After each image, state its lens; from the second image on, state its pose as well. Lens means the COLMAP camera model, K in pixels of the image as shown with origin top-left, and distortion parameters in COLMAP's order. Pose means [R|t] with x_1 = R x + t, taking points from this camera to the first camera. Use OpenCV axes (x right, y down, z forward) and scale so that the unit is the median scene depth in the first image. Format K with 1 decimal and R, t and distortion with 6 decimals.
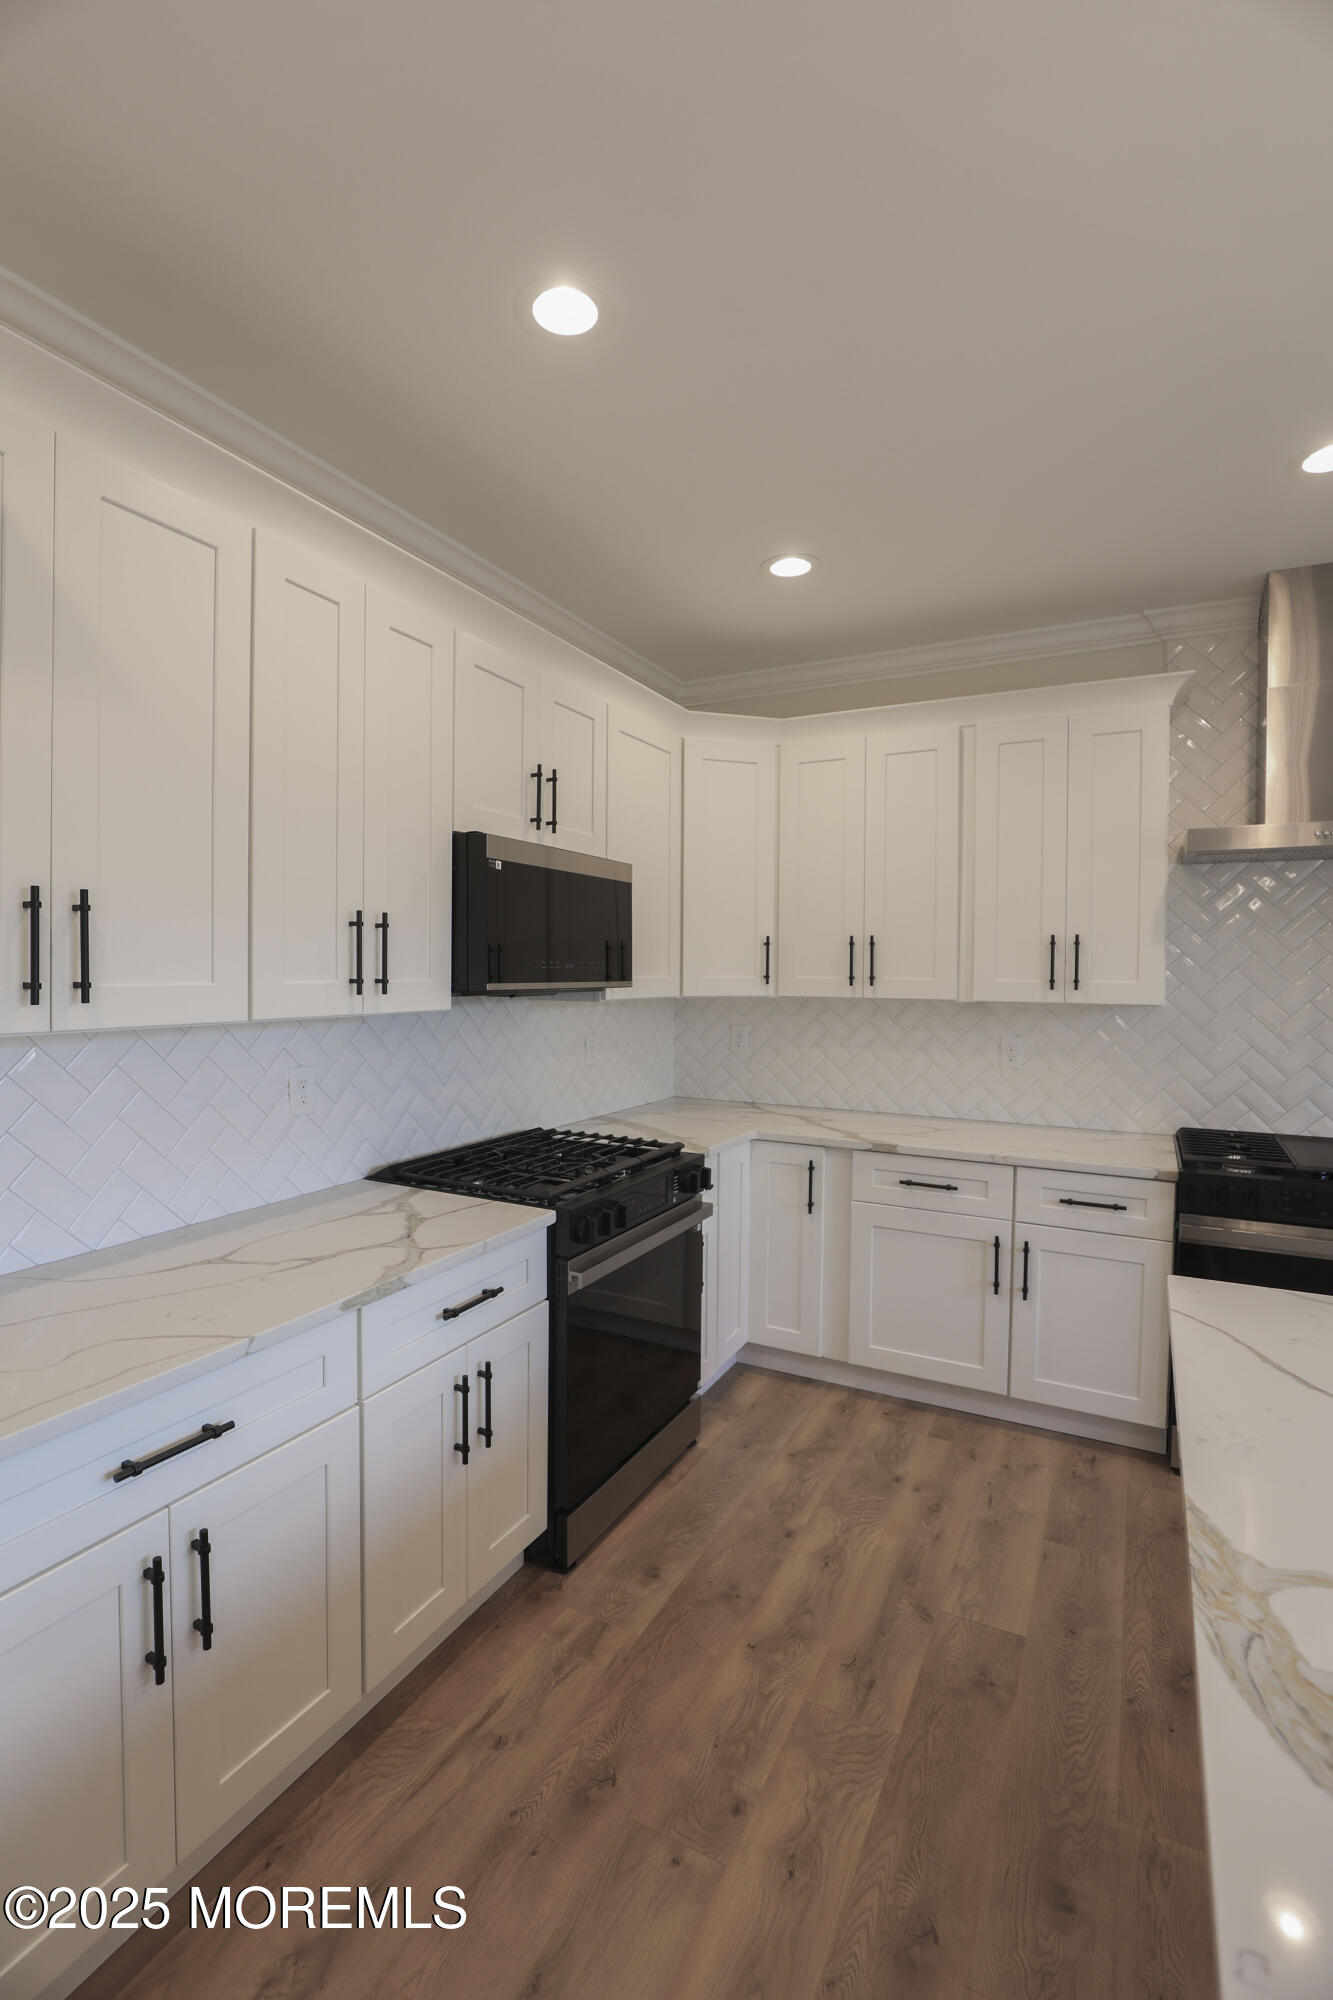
lens RADIAL K [[920.4, 0, 649.2], [0, 920.4, 988.3], [0, 0, 1]] dist [-0.039726, 0.008720]
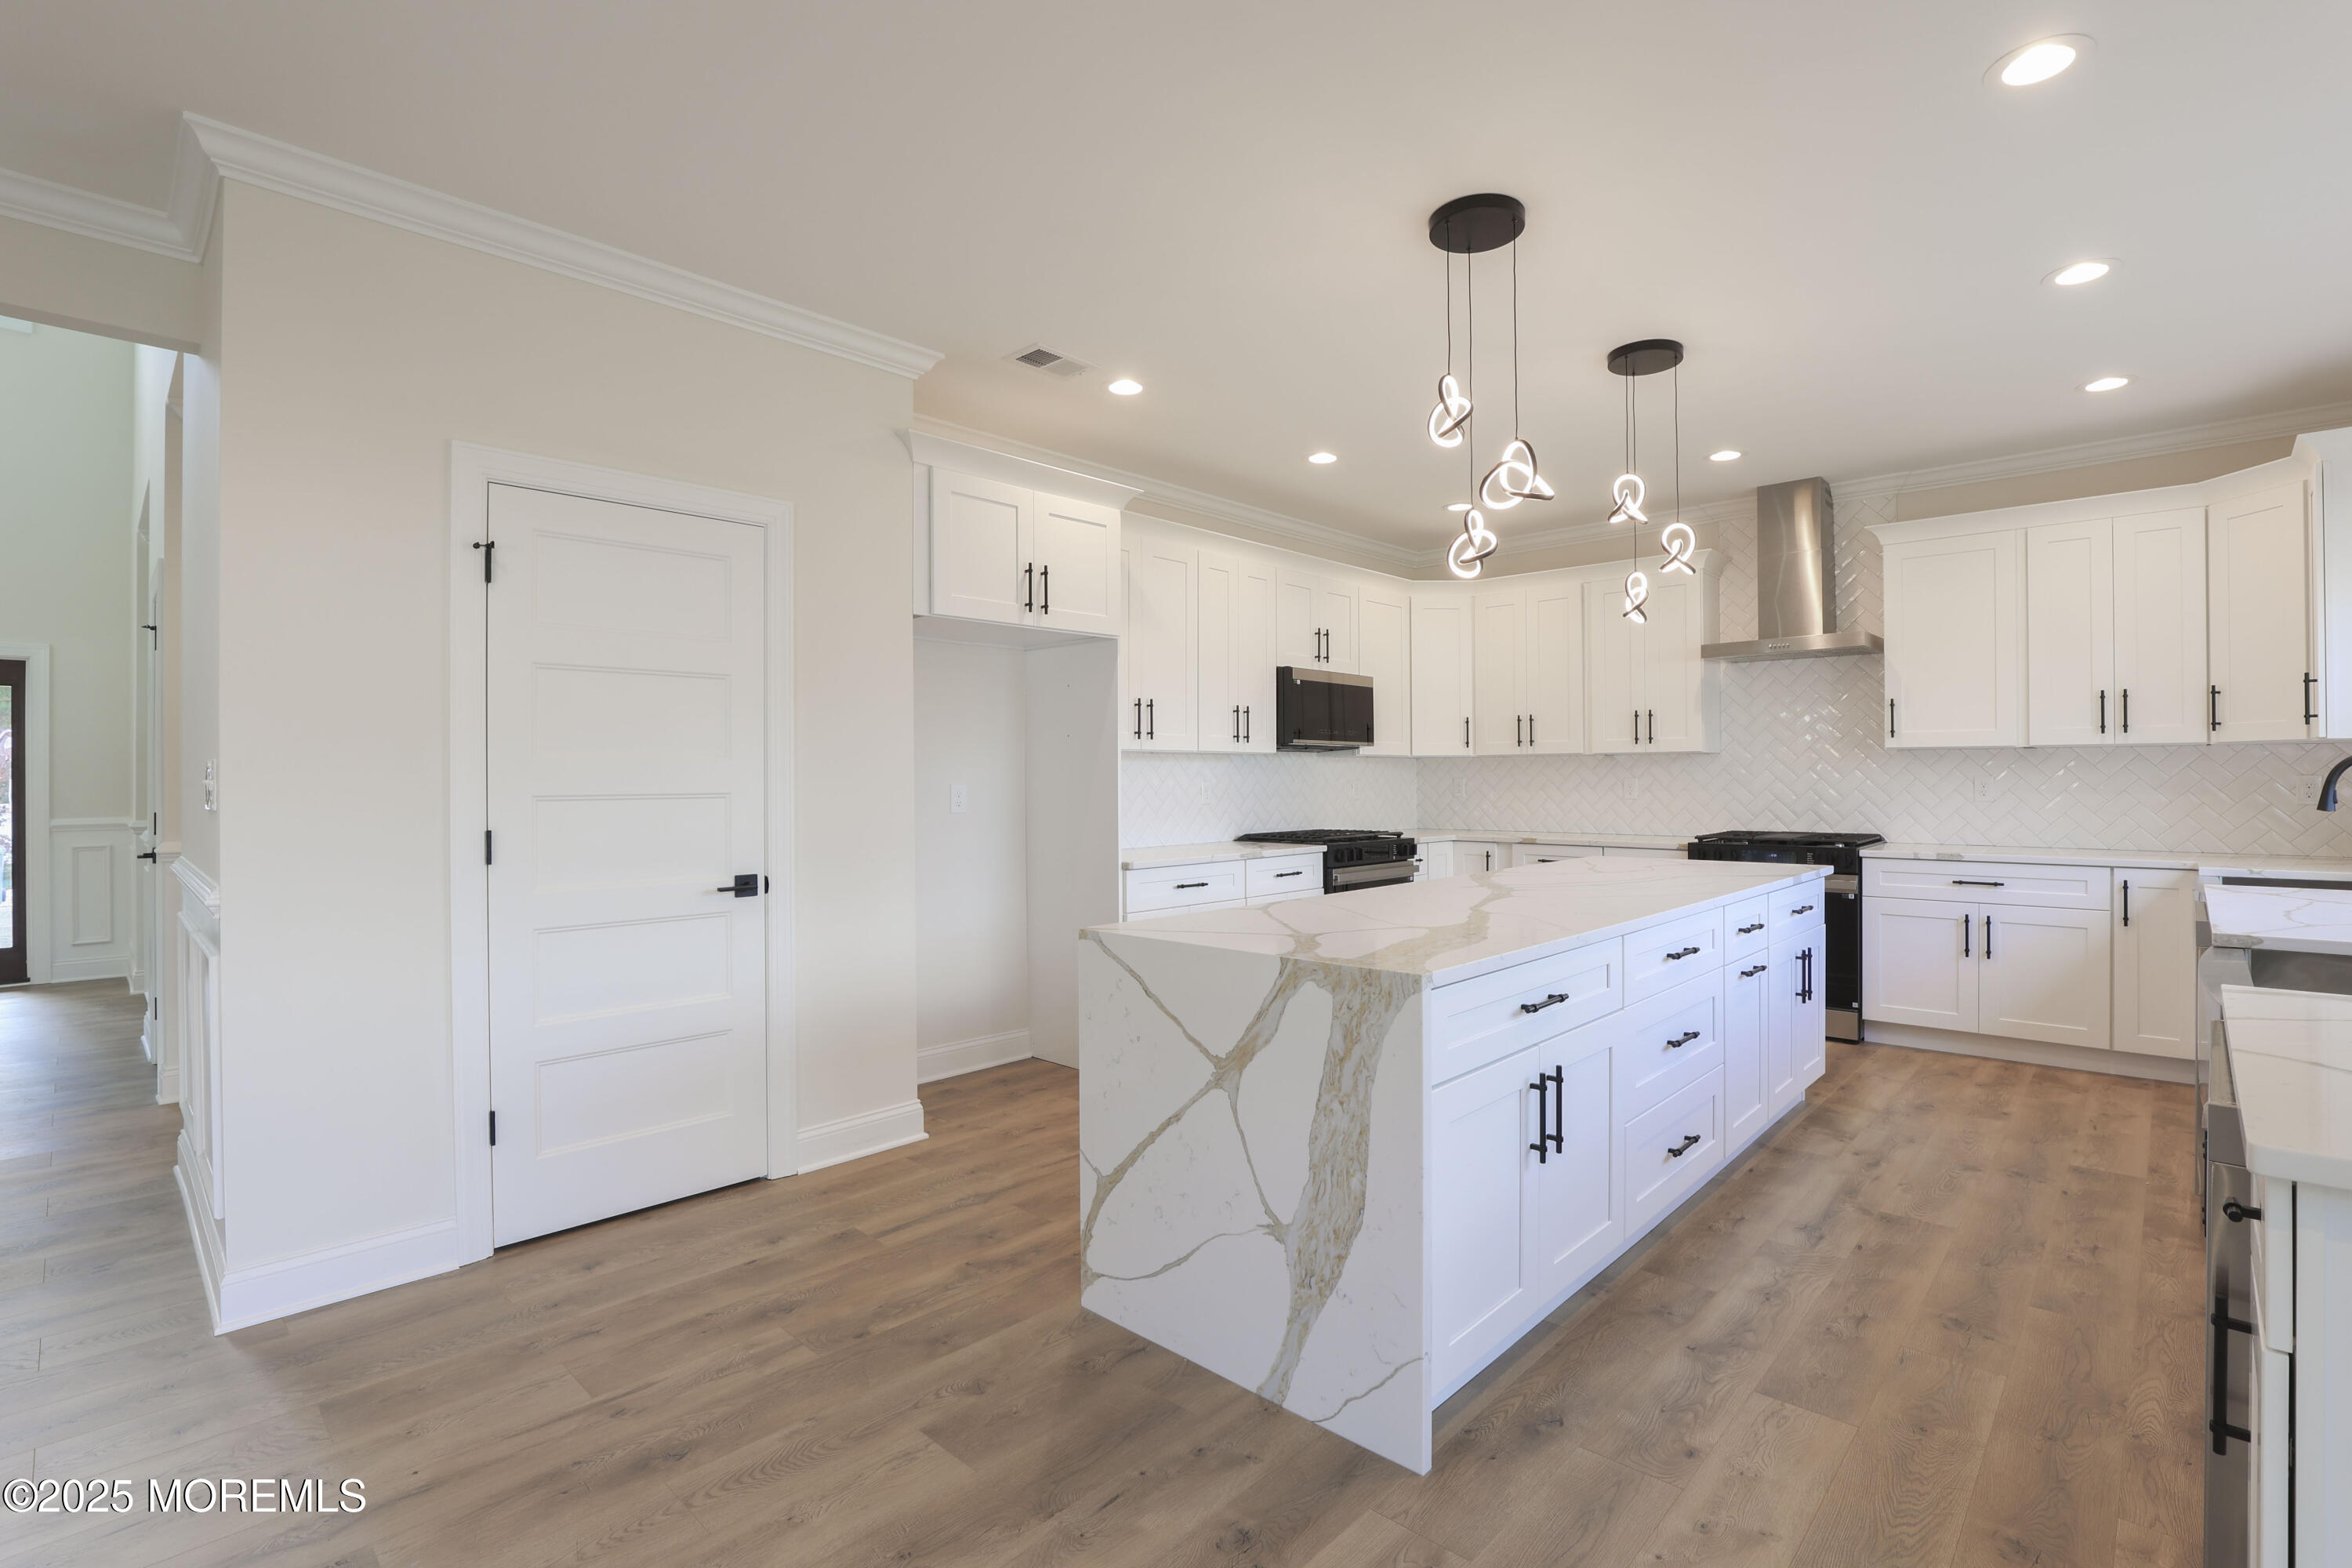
lens RADIAL K [[1082.4, 0, 1188.9], [0, 1082.4, 775.3], [0, 0, 1]] dist [-0.039726, 0.008720]
pose [[0.965270, -0.012367, -0.260963, 0.178513], [0.005550, 0.999624, -0.026841, 0.107947], [0.261197, 0.024461, 0.964976, -1.092666]]
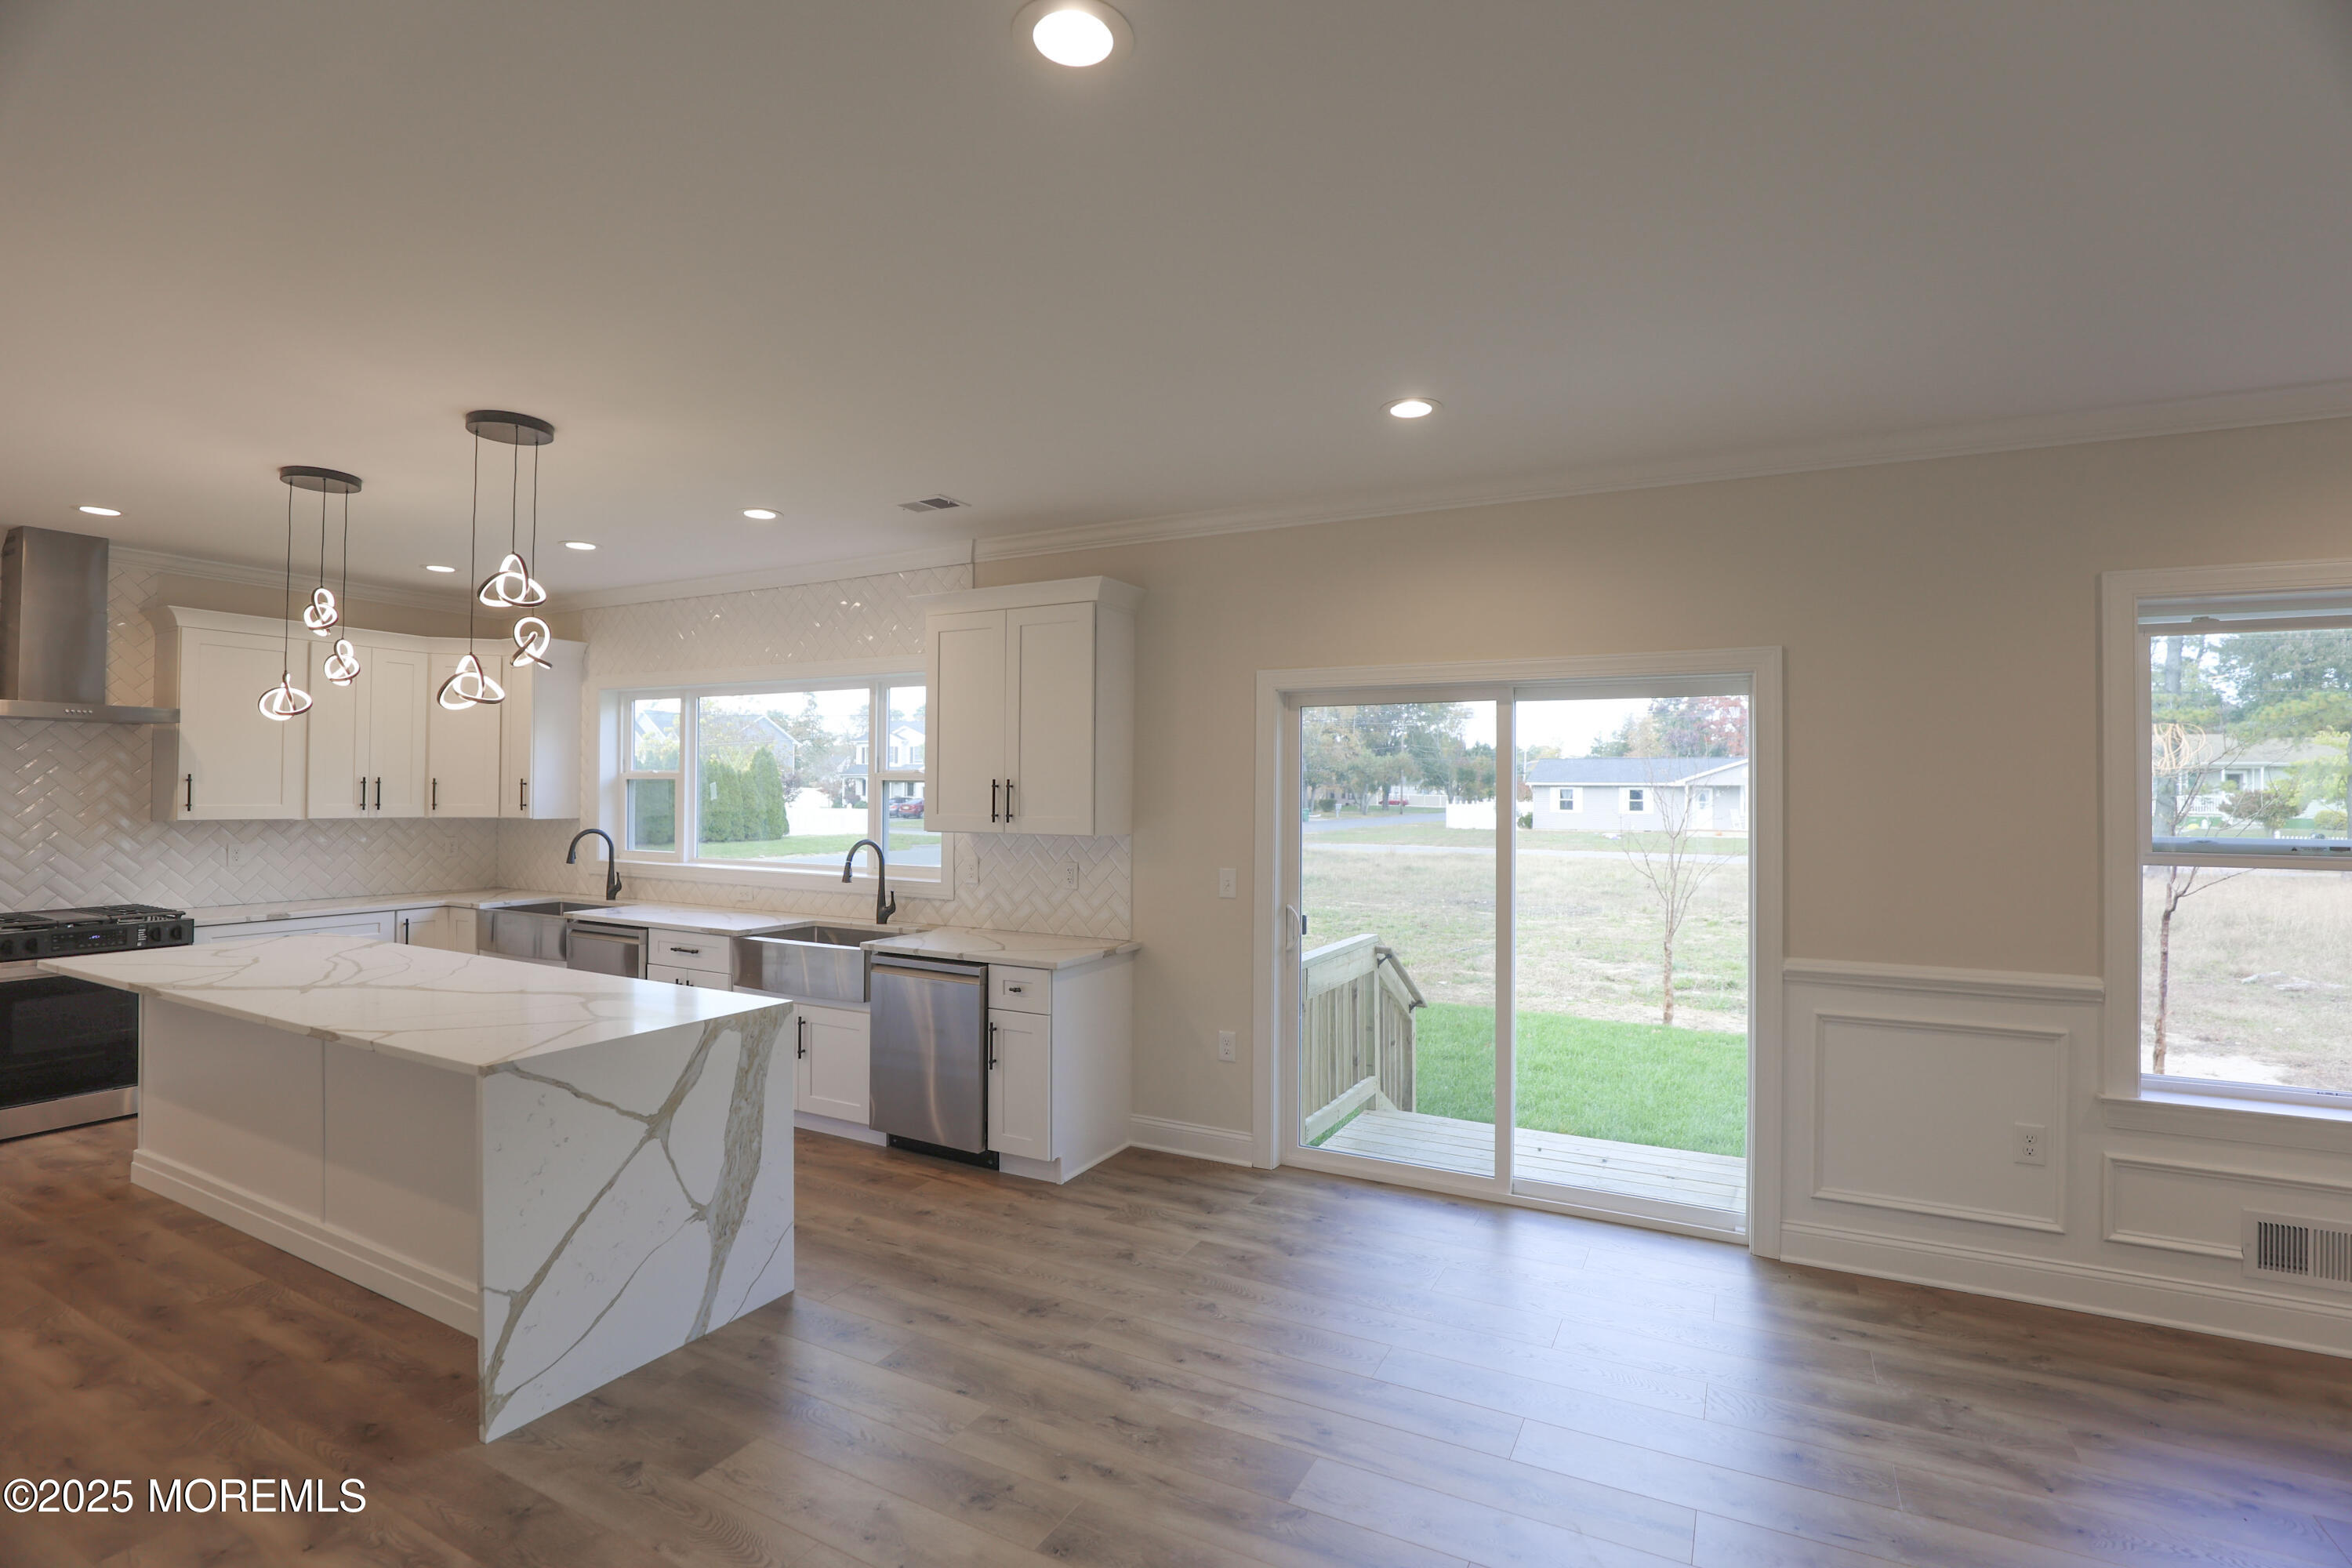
lens RADIAL K [[1082.4, 0, 1200.1], [0, 1082.4, 780.6], [0, 0, 1]] dist [-0.039726, 0.008720]
pose [[-0.013132, 0.003531, 0.999908, -0.983370], [0.016999, 0.999850, -0.003307, -0.008451], [-0.999769, 0.016954, -0.013190, -0.845766]]
